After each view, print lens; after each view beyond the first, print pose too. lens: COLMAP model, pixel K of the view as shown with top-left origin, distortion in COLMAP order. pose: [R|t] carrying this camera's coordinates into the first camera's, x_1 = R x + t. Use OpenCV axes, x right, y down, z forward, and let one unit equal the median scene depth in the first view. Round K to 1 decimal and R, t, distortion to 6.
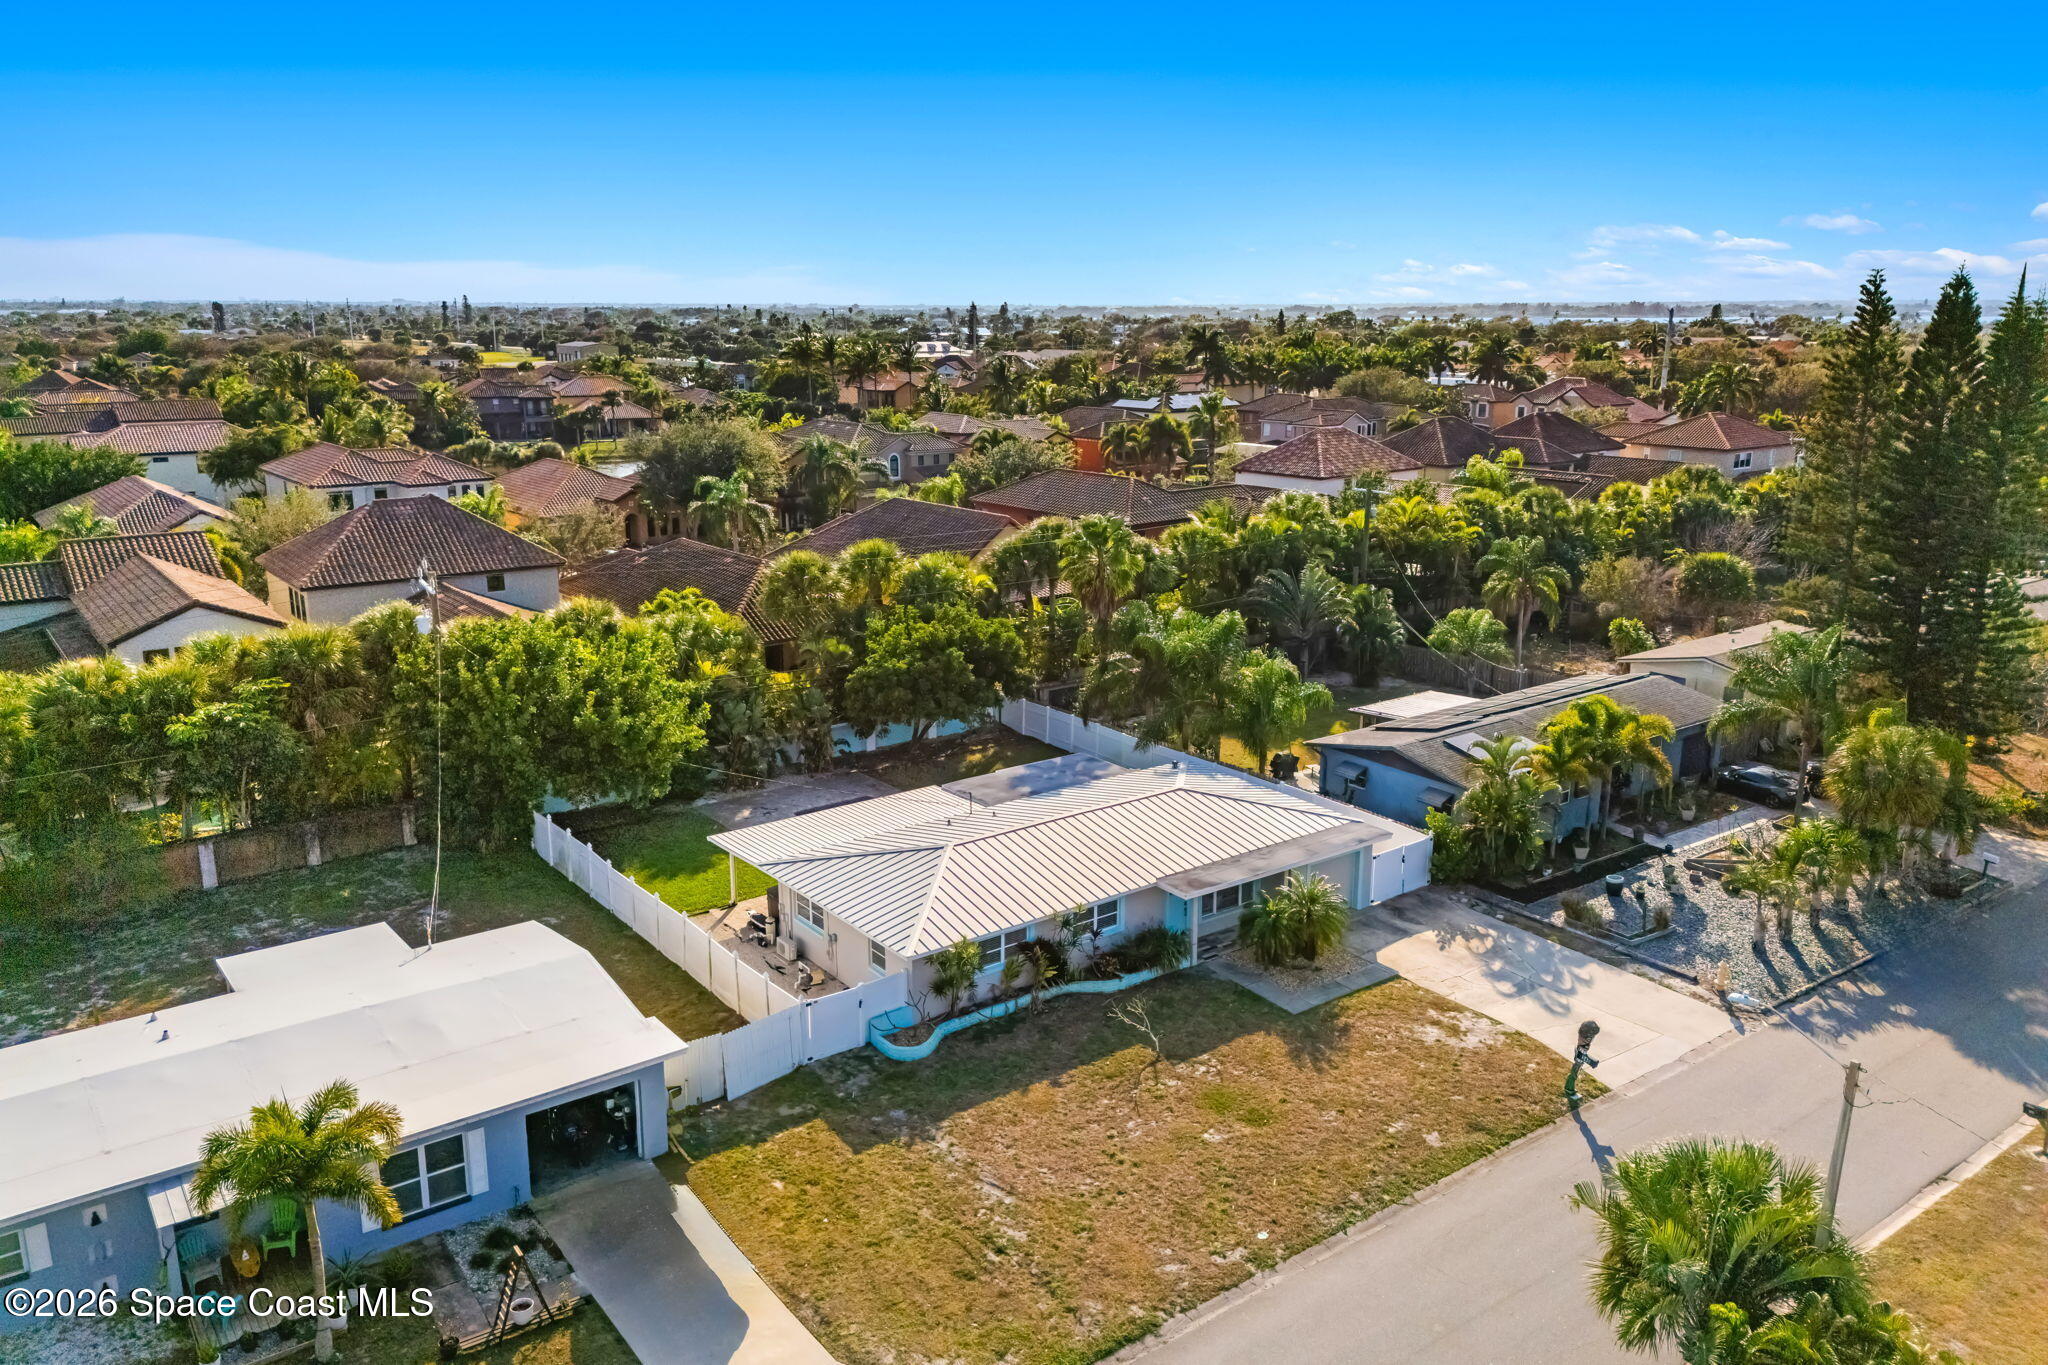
lens RADIAL K [[1468.8, 0, 1017.1], [0, 1468.8, 748.0], [0, 0, 1]] dist [0.028137, -0.007149]
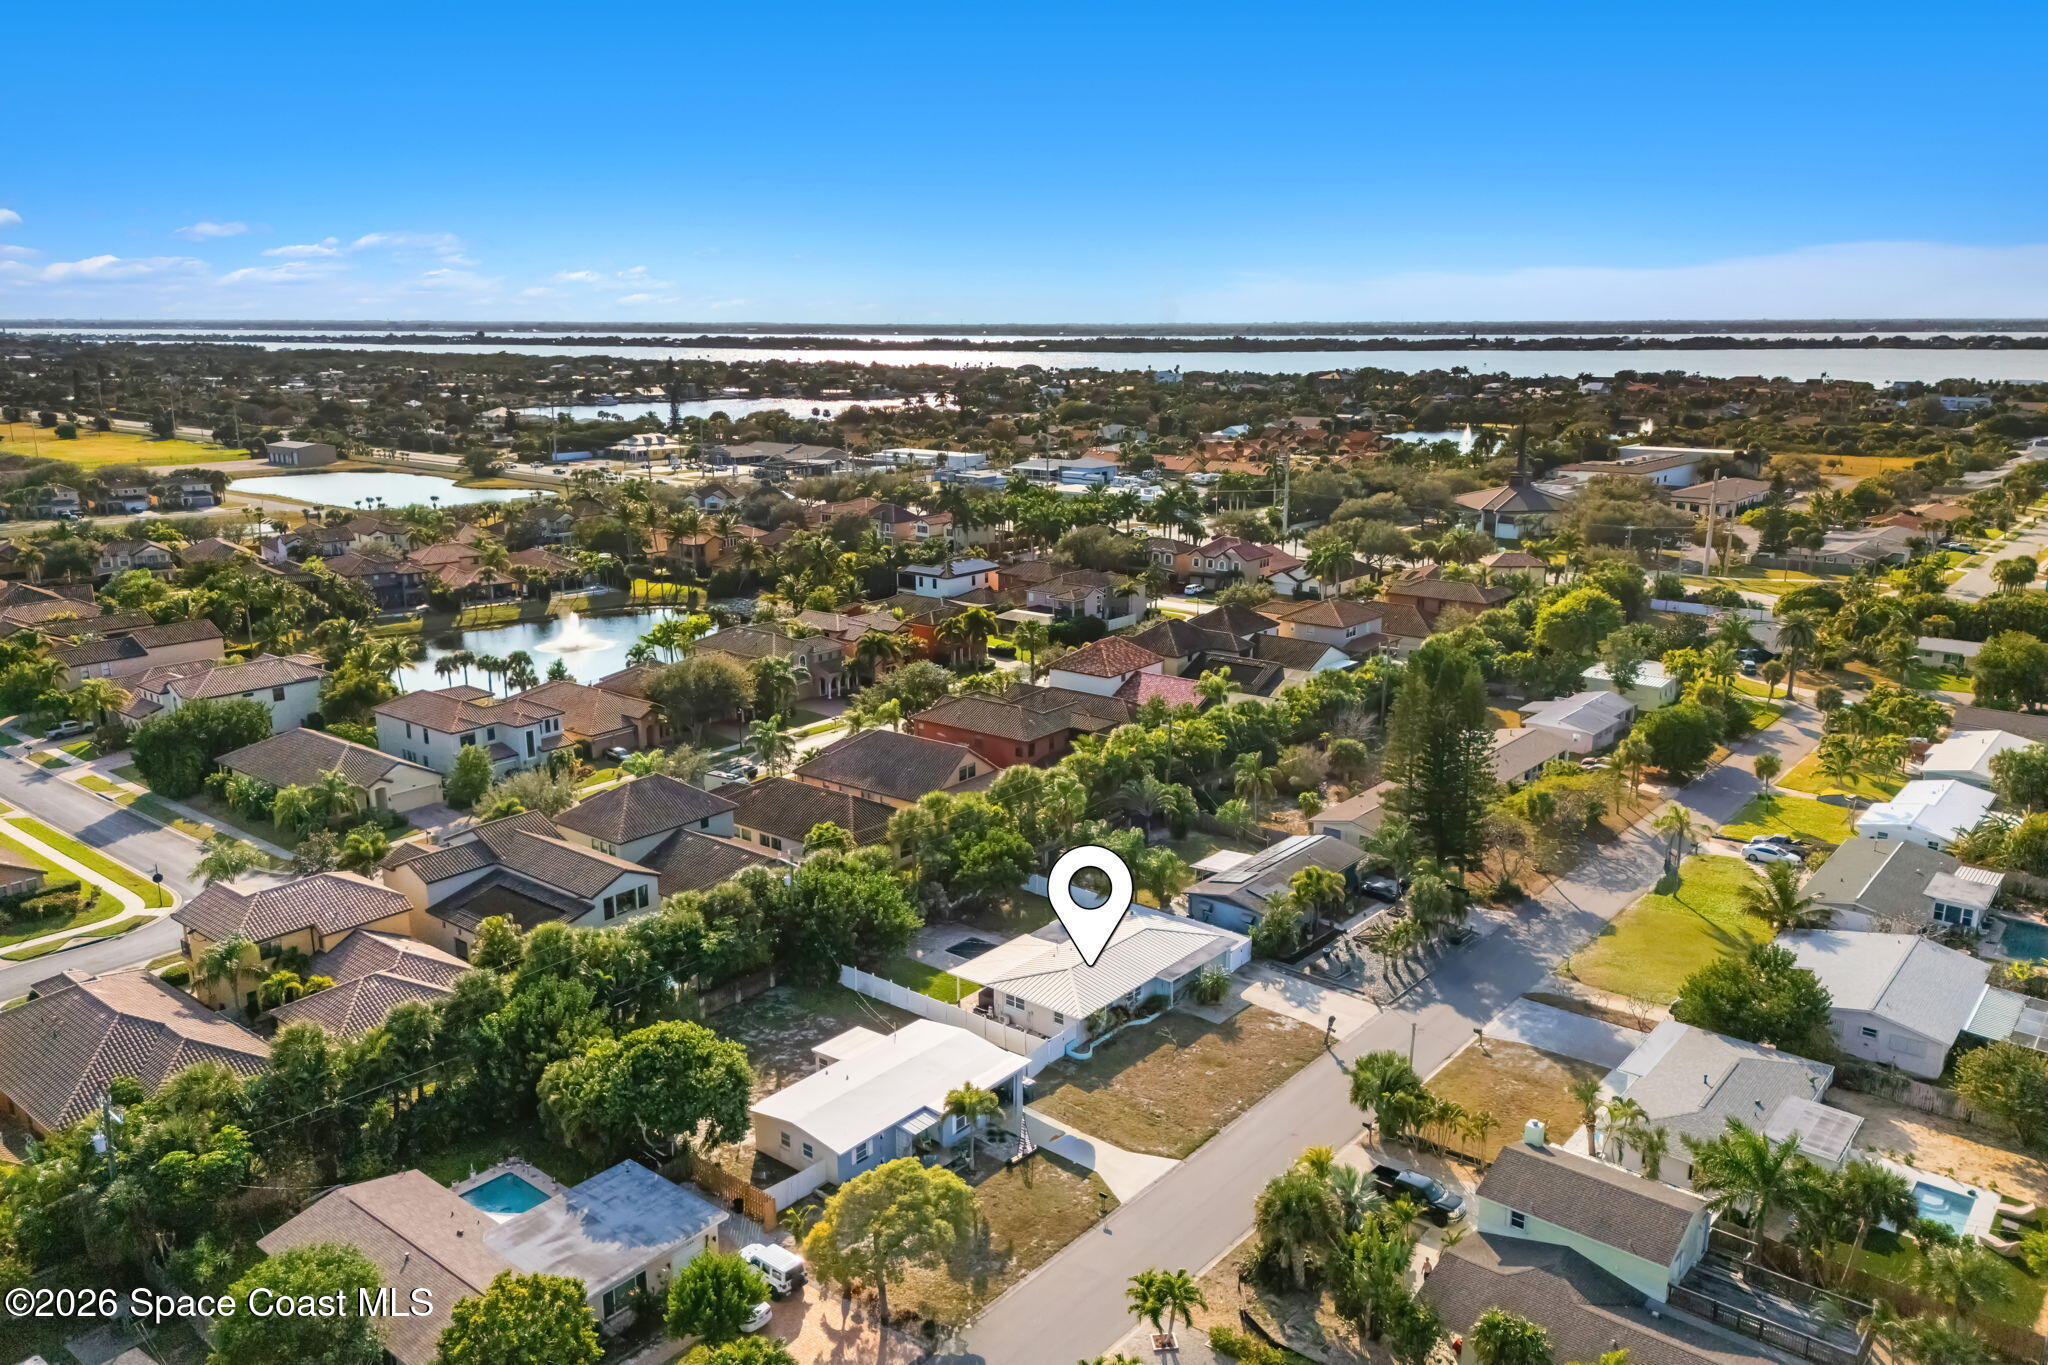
lens RADIAL K [[1468.8, 0, 1017.1], [0, 1468.8, 748.0], [0, 0, 1]] dist [0.028137, -0.007149]
pose [[0.971062, -0.064149, 0.230051, -0.613049], [0.066356, 0.997794, -0.001863, -0.271768], [-0.229424, 0.017074, 0.973177, -1.209870]]
